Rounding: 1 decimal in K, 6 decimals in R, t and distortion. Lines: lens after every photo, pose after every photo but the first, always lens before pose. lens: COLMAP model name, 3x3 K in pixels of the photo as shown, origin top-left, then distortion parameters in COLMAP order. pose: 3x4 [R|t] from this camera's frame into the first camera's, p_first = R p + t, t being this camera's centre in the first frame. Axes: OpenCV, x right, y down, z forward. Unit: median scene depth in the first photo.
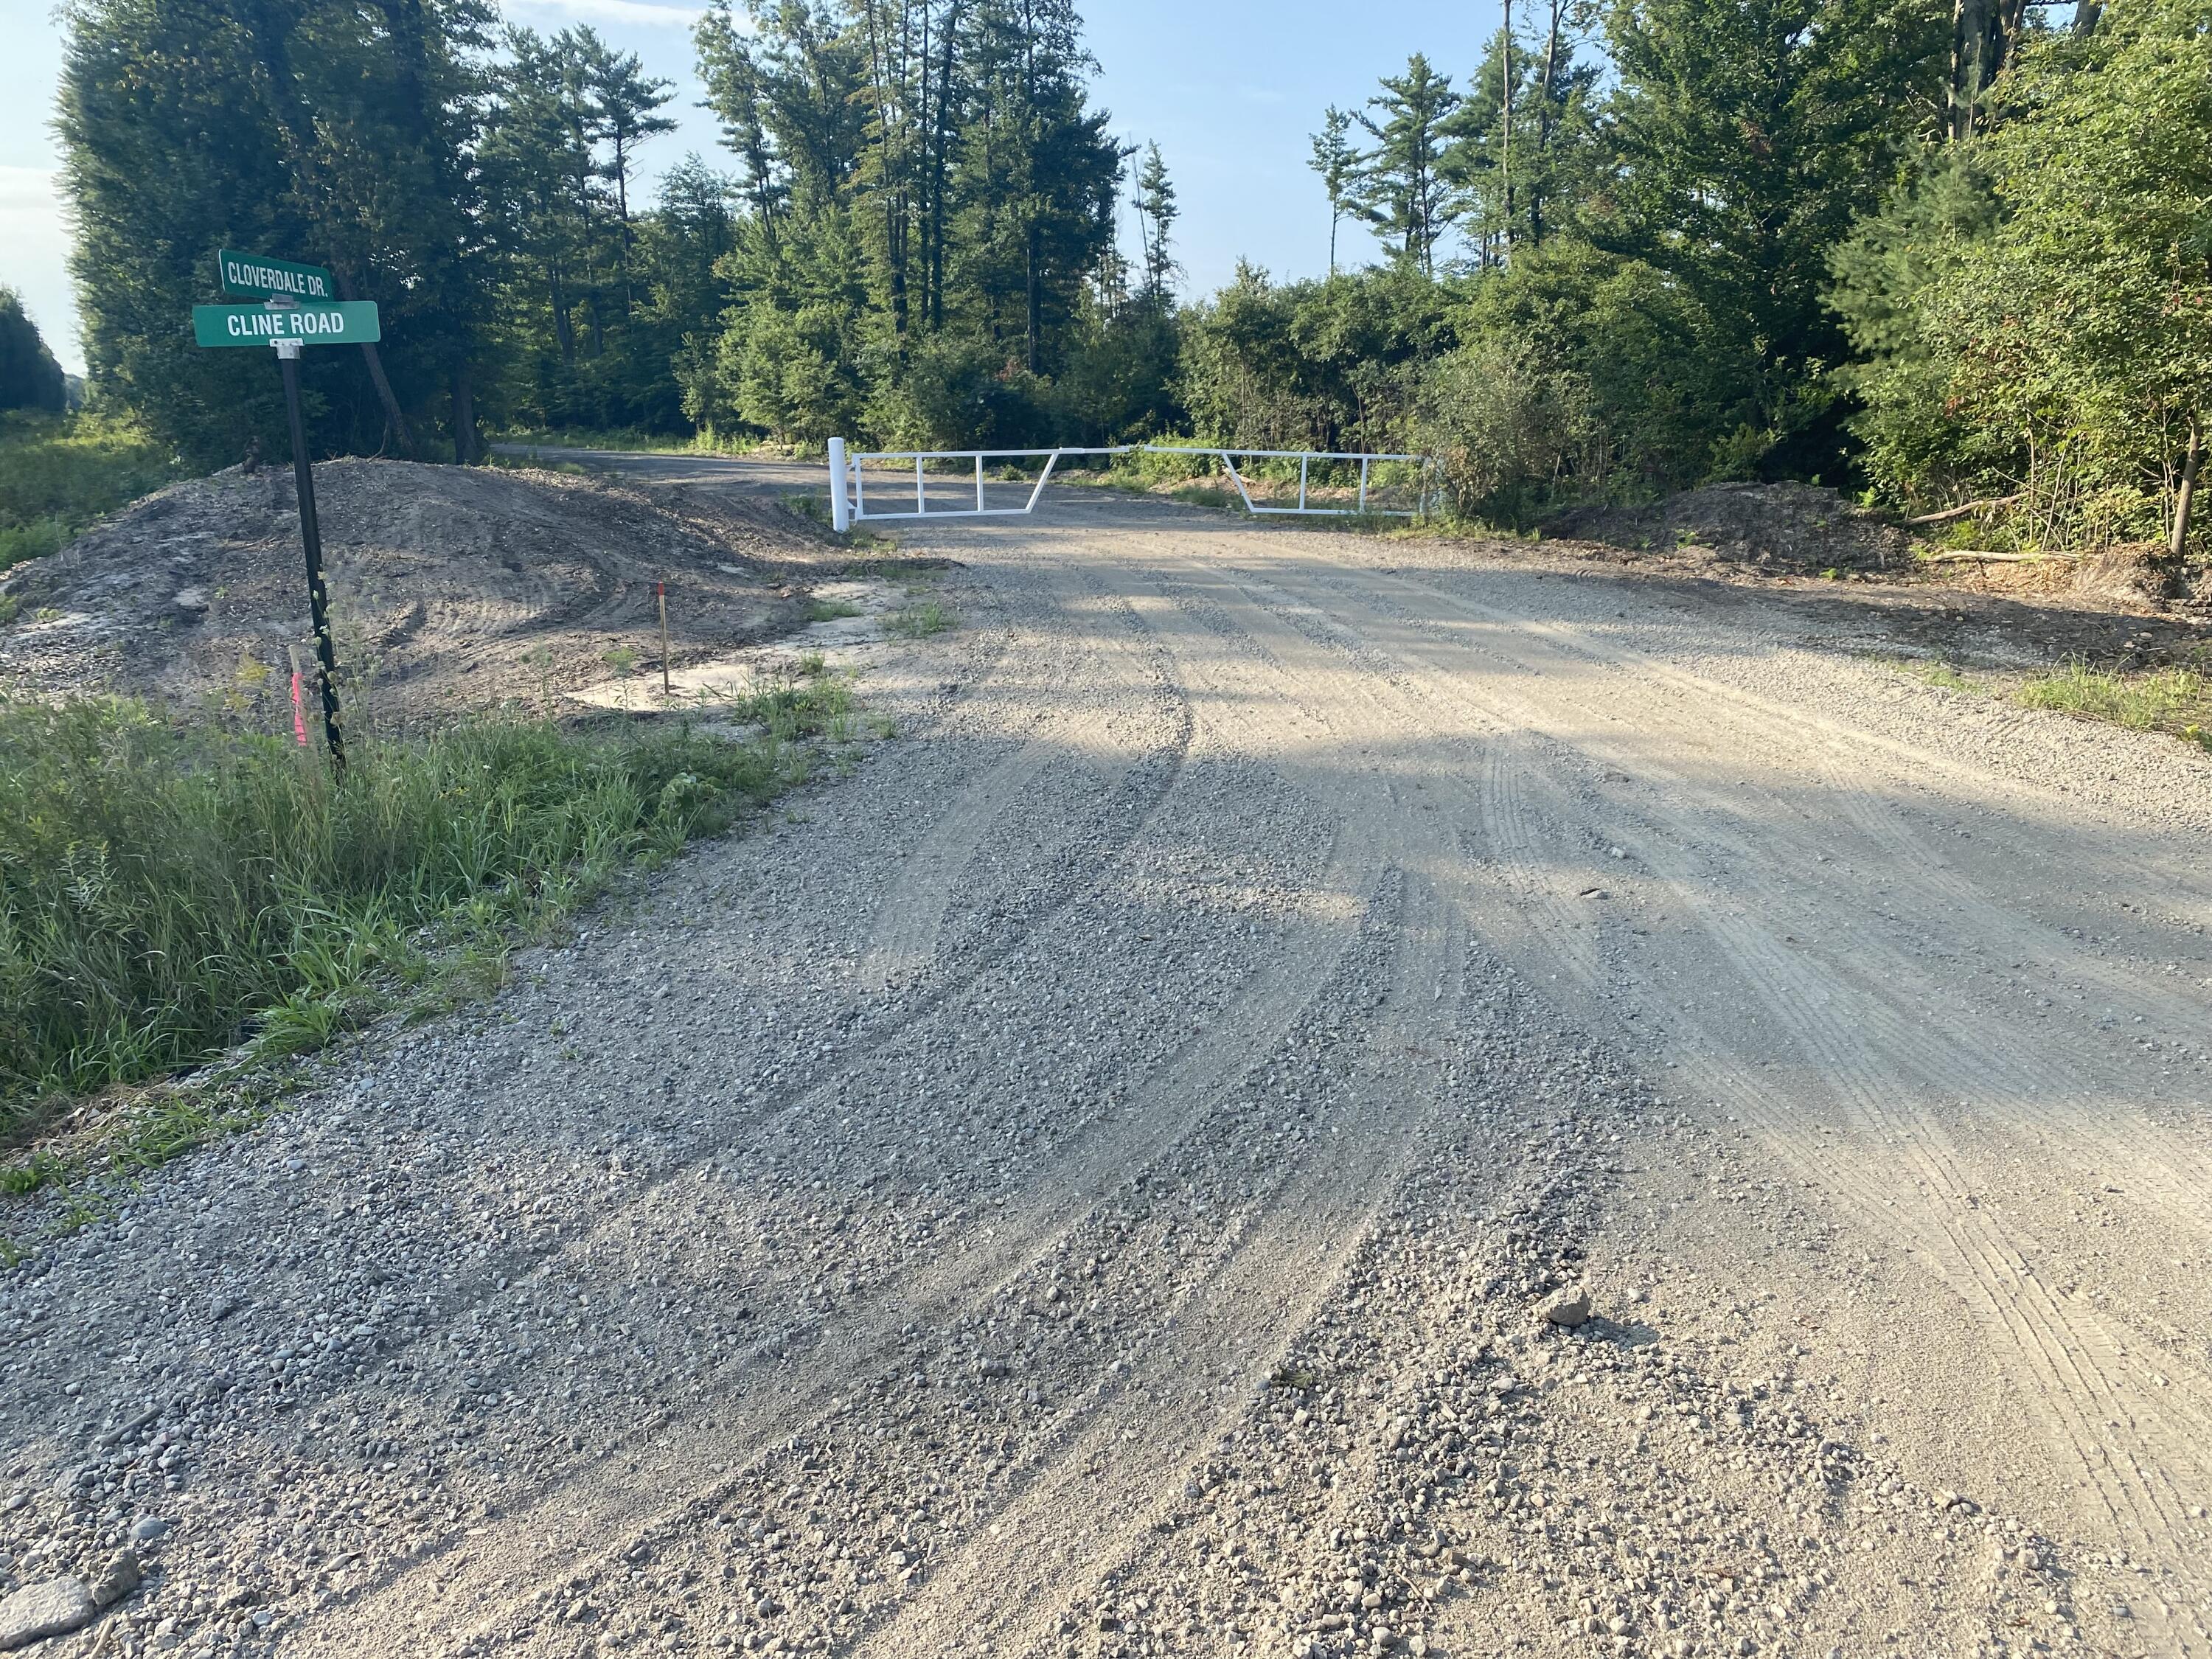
lens RADIAL K [[1708.7, 0, 1114.1], [0, 1708.7, 813.8], [0, 0, 1]] dist [0.012151, -0.012822]
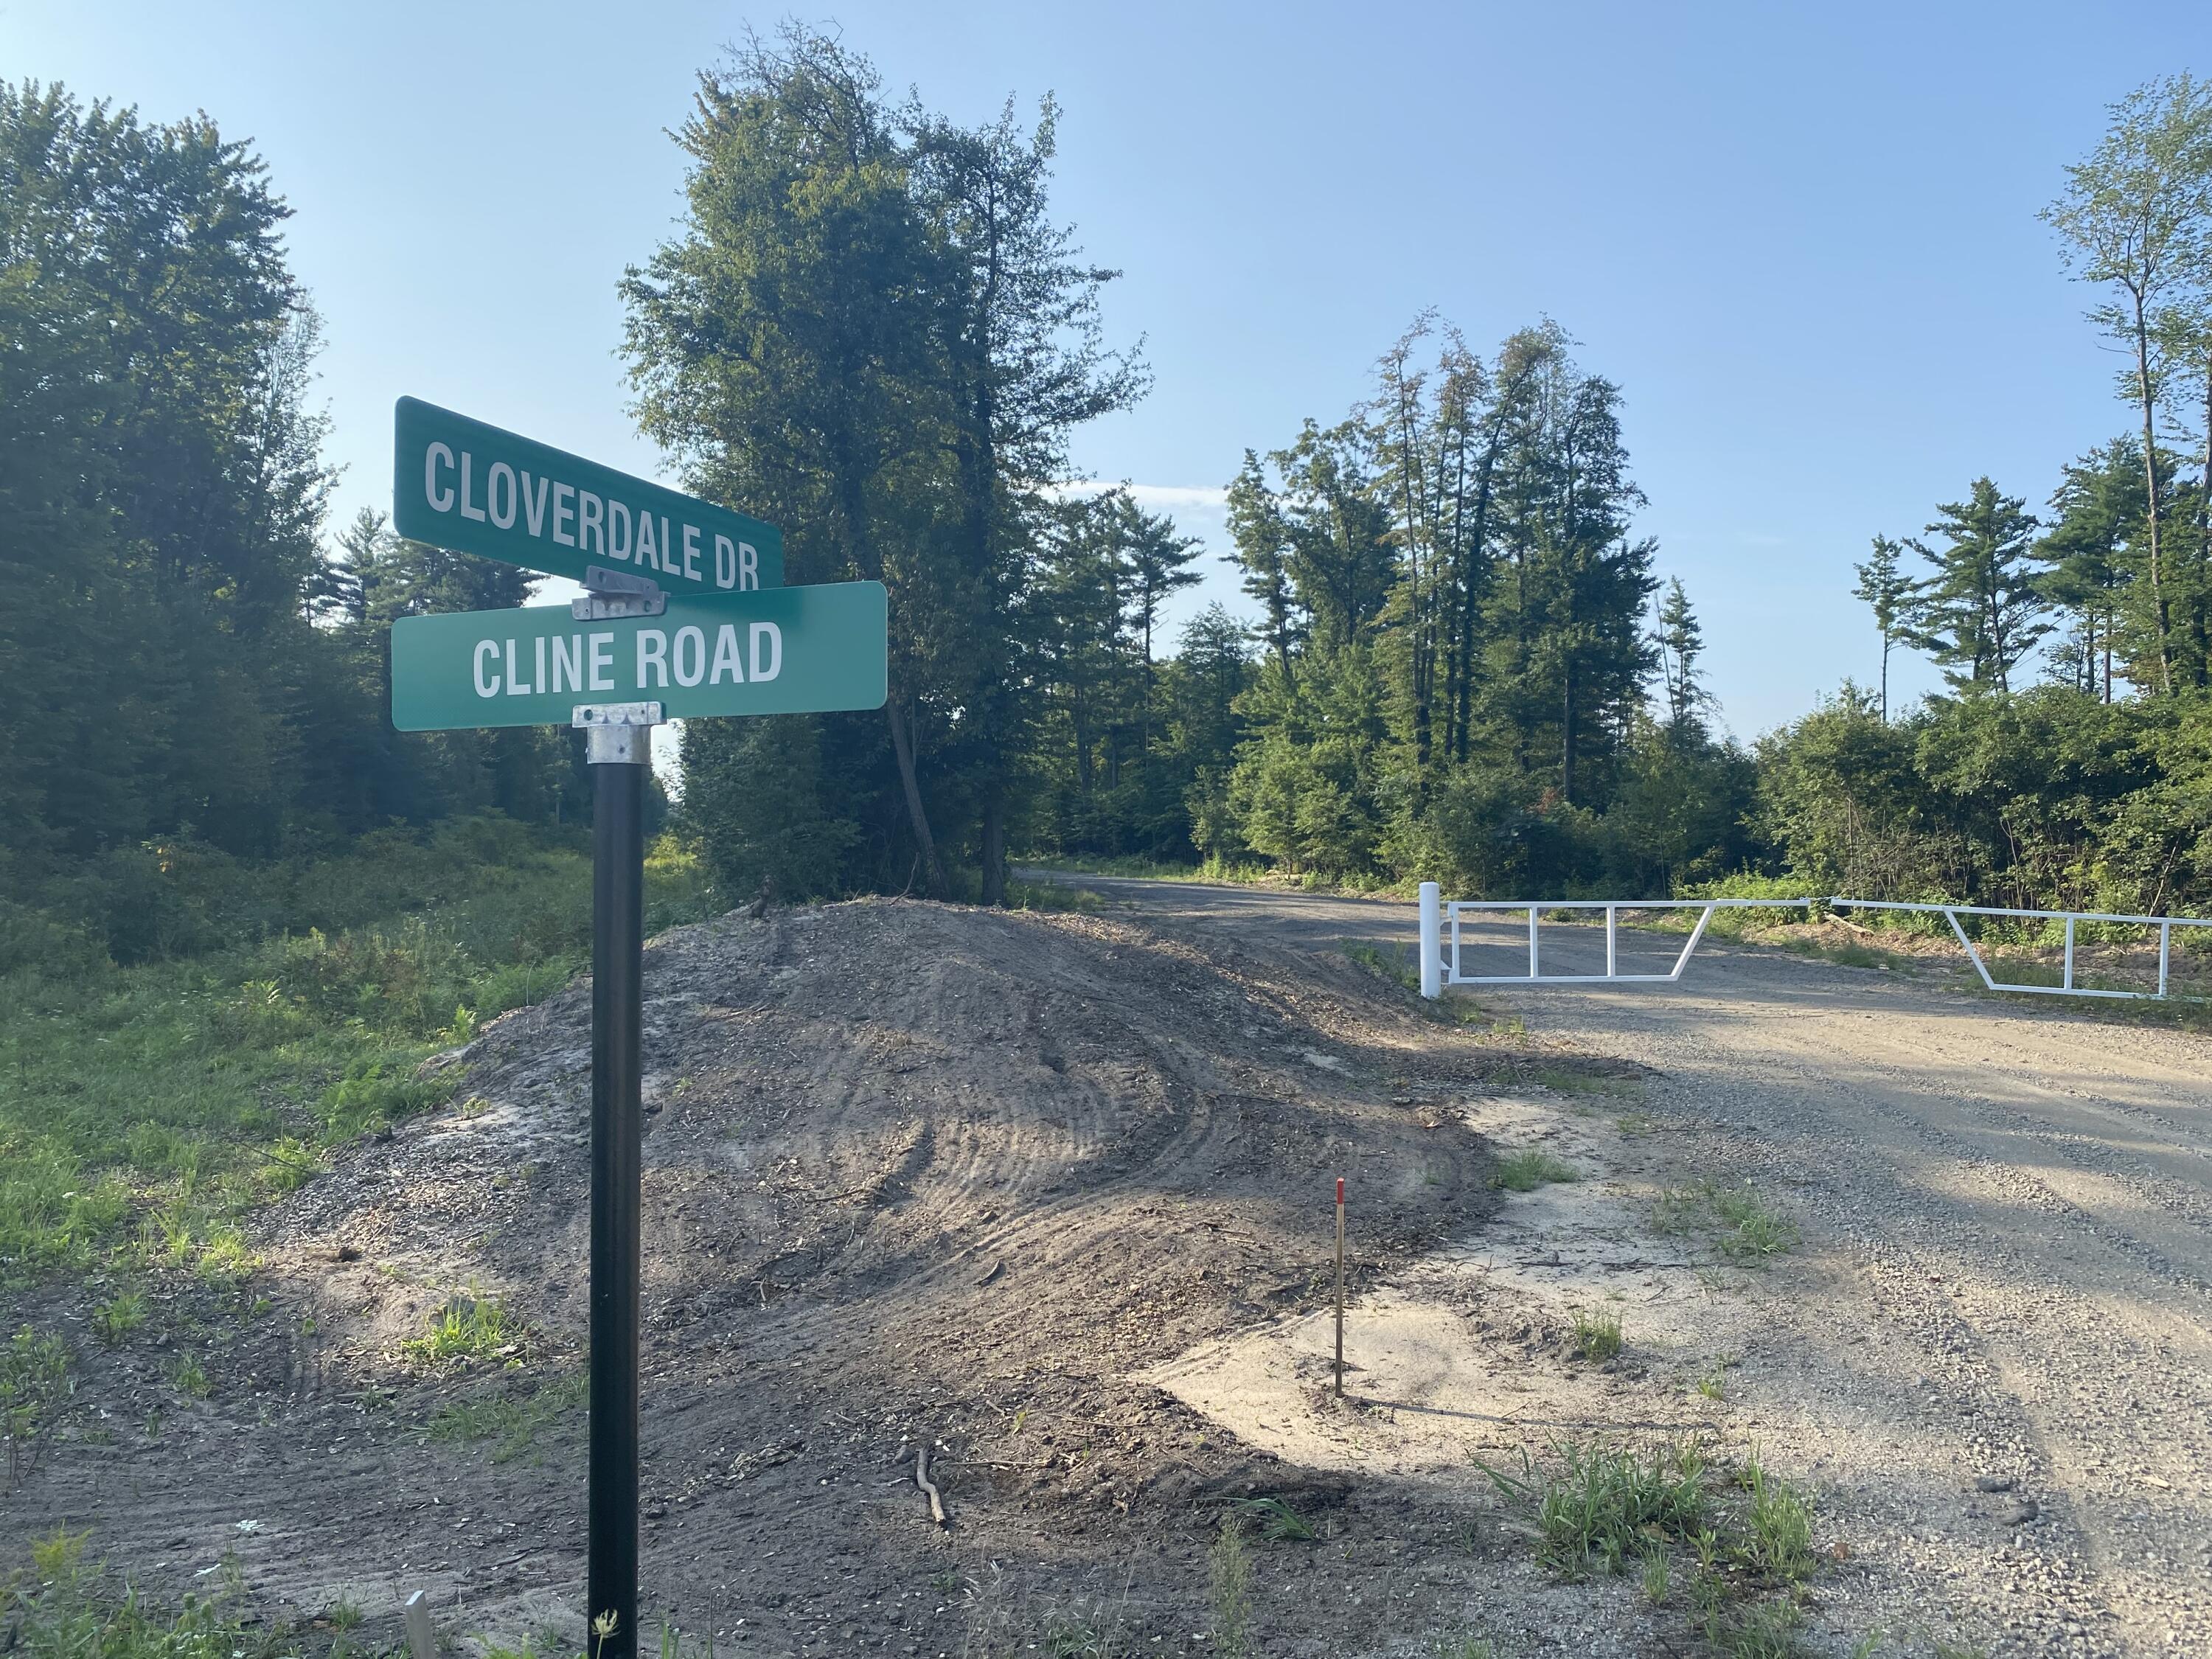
lens RADIAL K [[1676.6, 0, 1065.0], [0, 1676.6, 826.0], [0, 0, 1]] dist [0.090686, -0.236628]
pose [[0.952957, 0.010781, -0.302915, -0.025406], [-0.082266, 0.971055, -0.224244, -0.015863], [0.291730, 0.238614, 0.926260, 0.061358]]
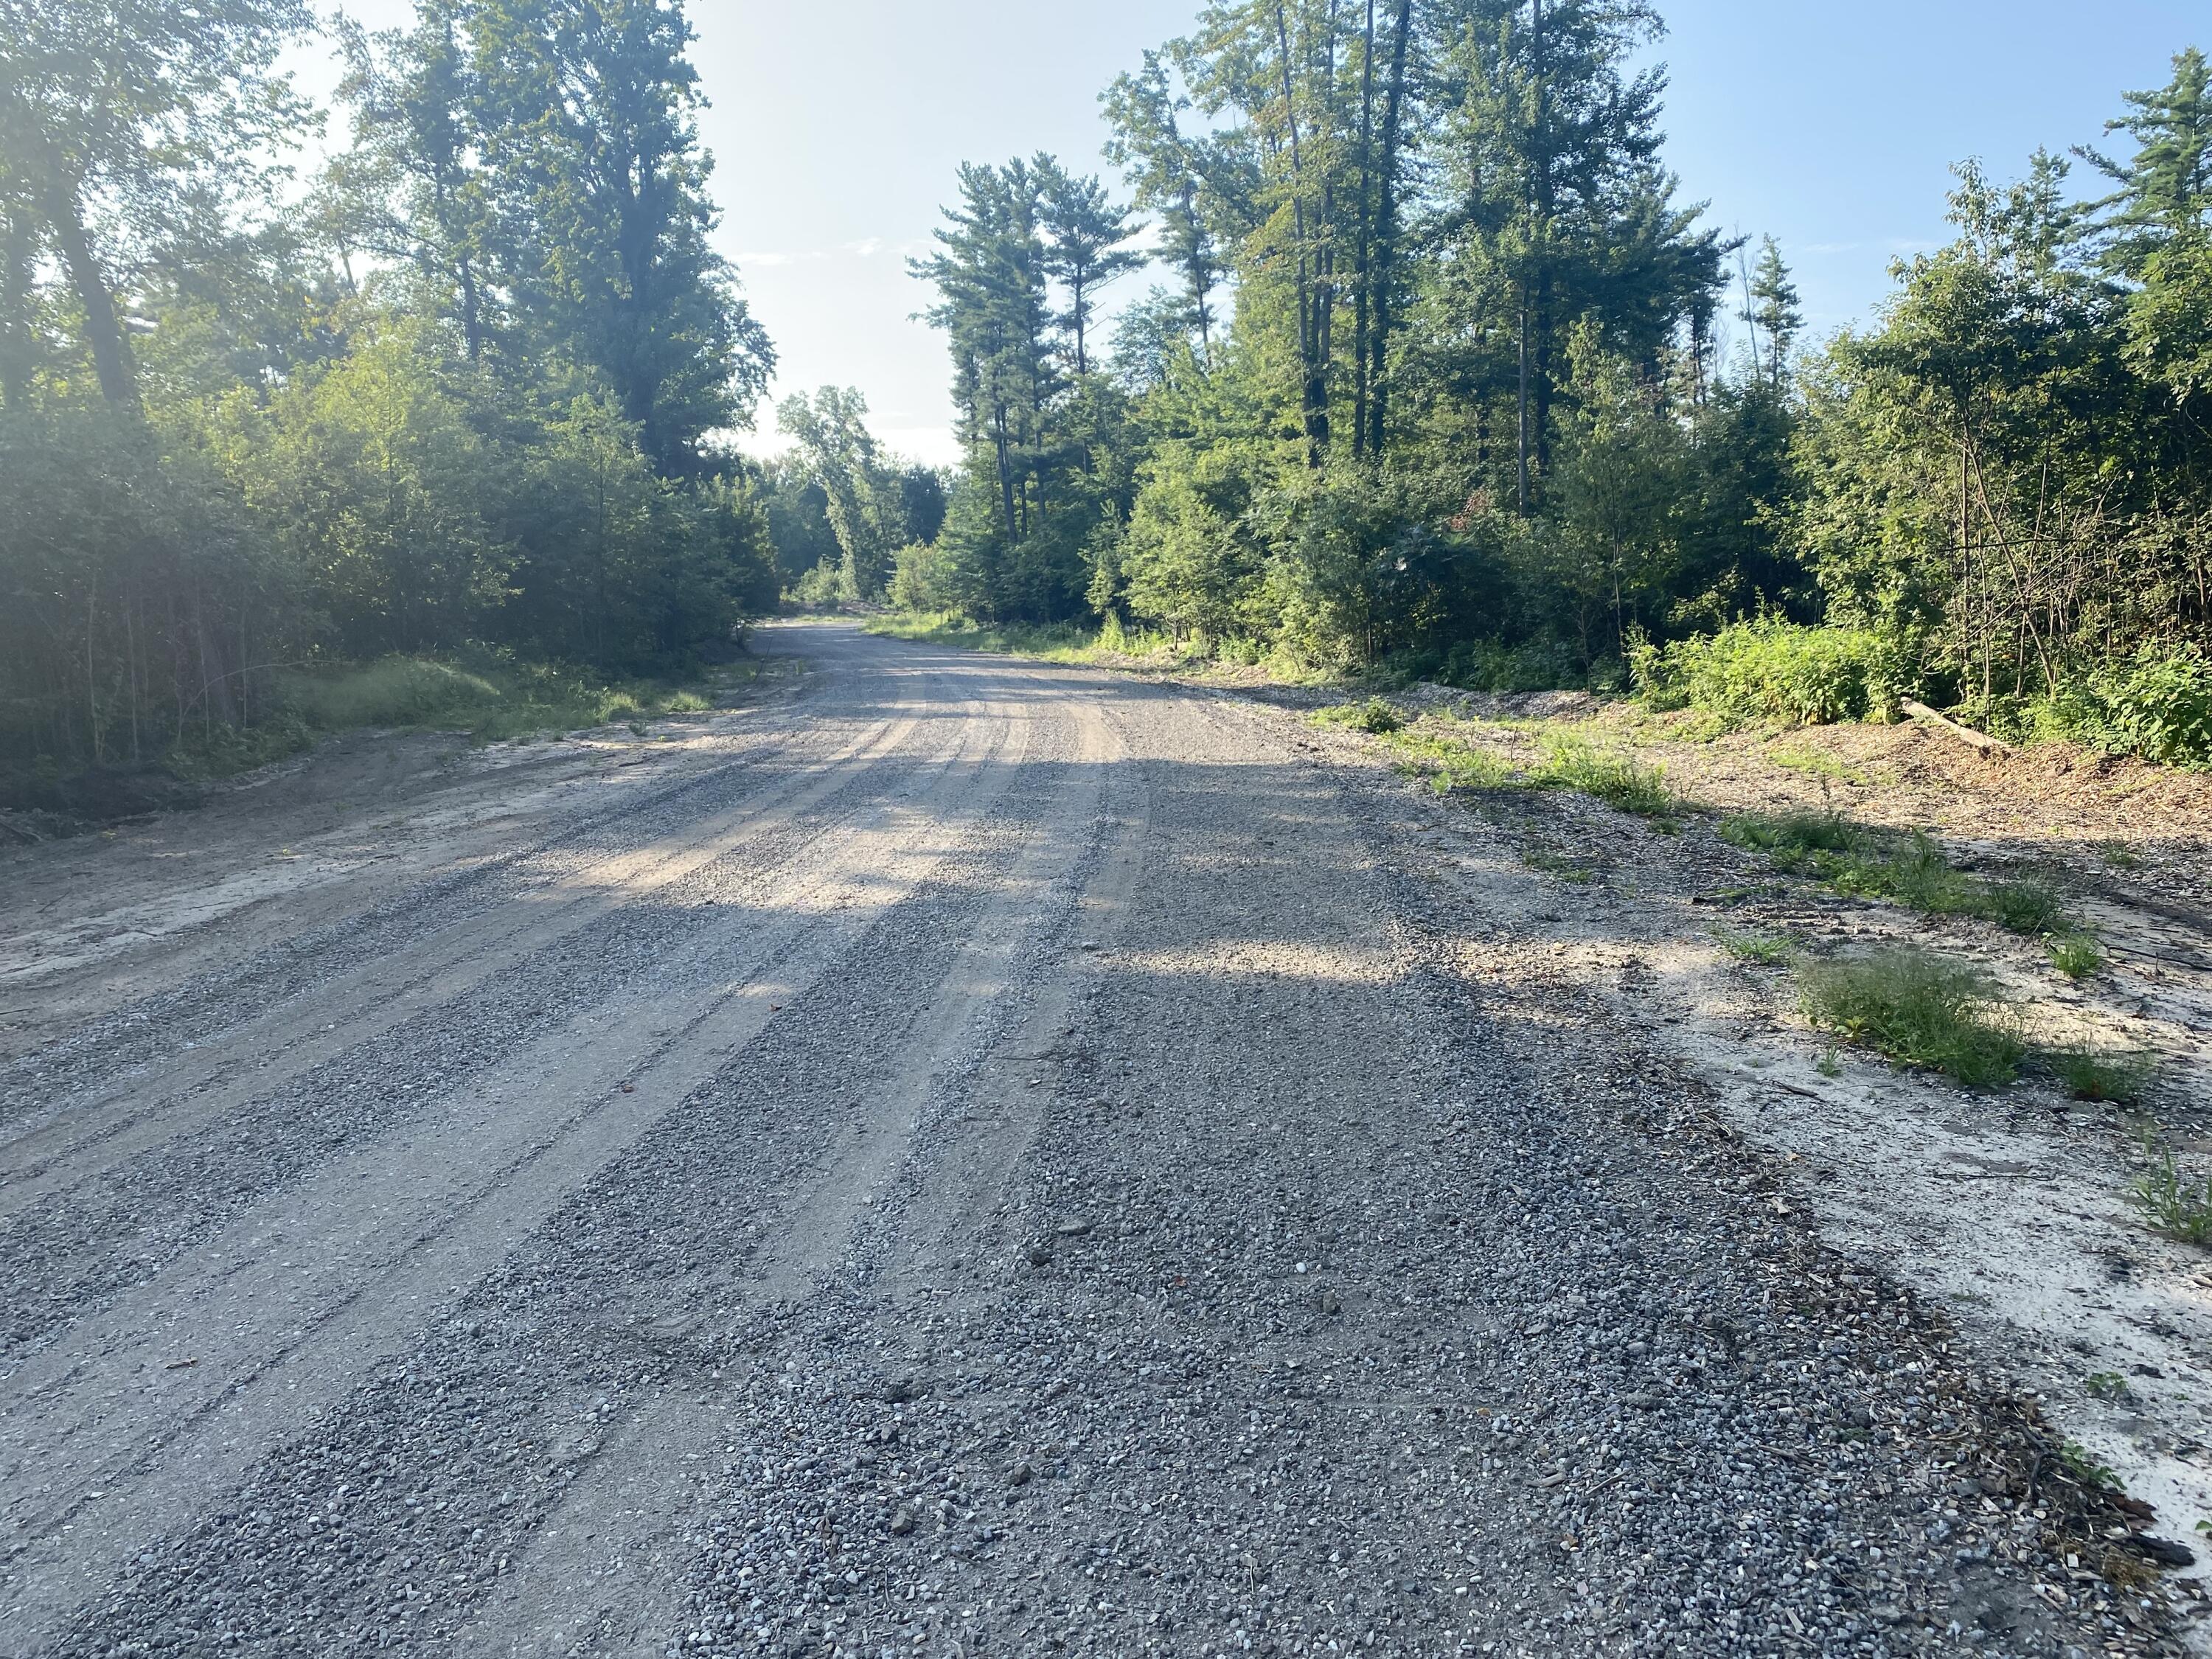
lens RADIAL K [[1708.7, 0, 1114.1], [0, 1708.7, 813.8], [0, 0, 1]] dist [0.012151, -0.012822]
pose [[0.940820, 0.013526, -0.338637, 0.016235], [-0.048768, 0.994207, -0.095779, -0.079775], [0.335380, 0.106626, 0.936029, 0.348934]]
